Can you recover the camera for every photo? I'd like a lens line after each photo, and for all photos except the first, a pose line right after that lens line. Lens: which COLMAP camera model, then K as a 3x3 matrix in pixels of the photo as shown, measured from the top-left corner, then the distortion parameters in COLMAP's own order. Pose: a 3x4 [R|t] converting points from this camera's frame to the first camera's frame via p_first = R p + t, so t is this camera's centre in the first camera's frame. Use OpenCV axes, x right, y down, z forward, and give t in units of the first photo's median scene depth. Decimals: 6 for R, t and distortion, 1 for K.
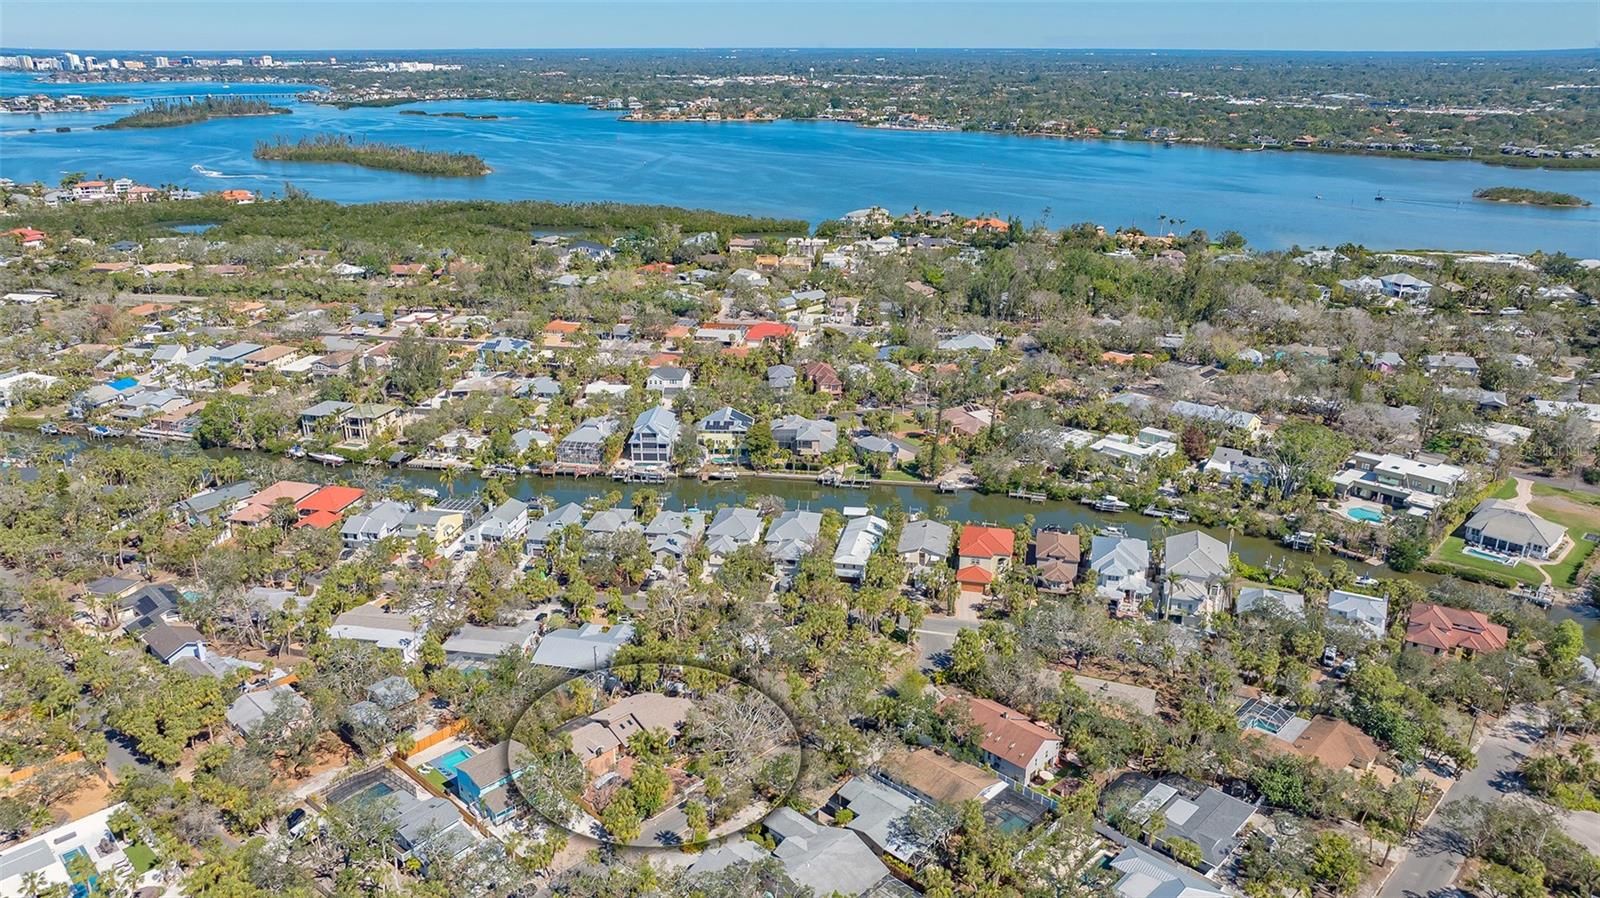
lens RADIAL K [[1107.5, 0, 800.0], [0, 1107.5, 449.0], [0, 0, 1]] dist [-0.061657, 0.053257]
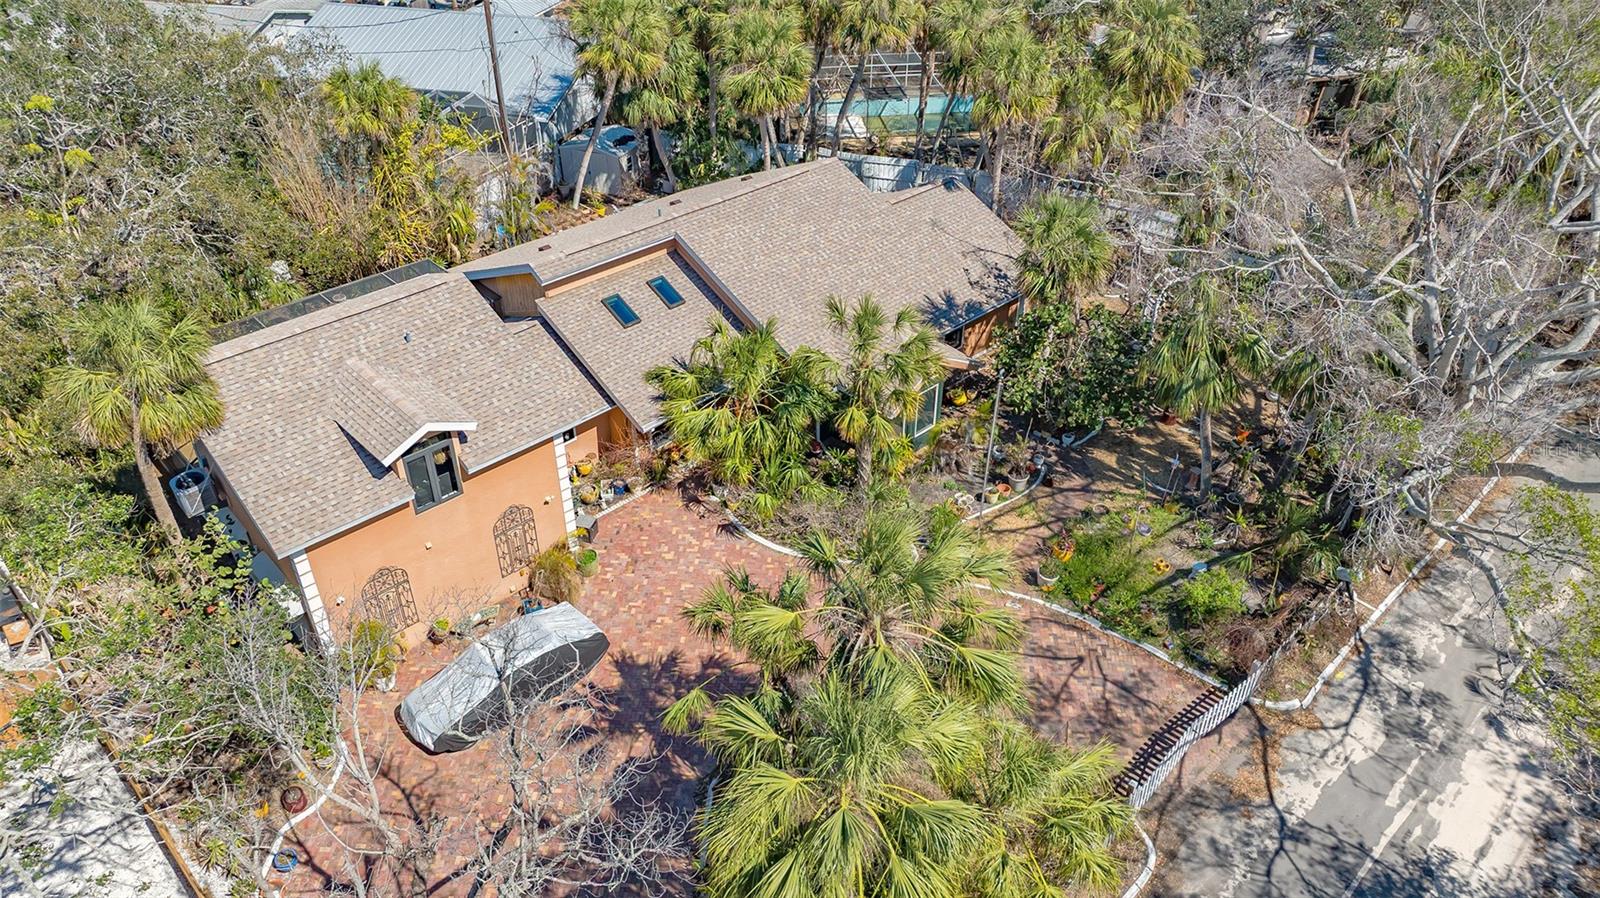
lens RADIAL K [[1107.5, 0, 800.0], [0, 1107.5, 449.0], [0, 0, 1]] dist [-0.061657, 0.053257]
pose [[0.999613, 0.013737, -0.024206, -0.079869], [-0.006796, 0.963857, 0.266334, 0.139598], [0.026989, -0.266066, 0.963577, 0.513060]]
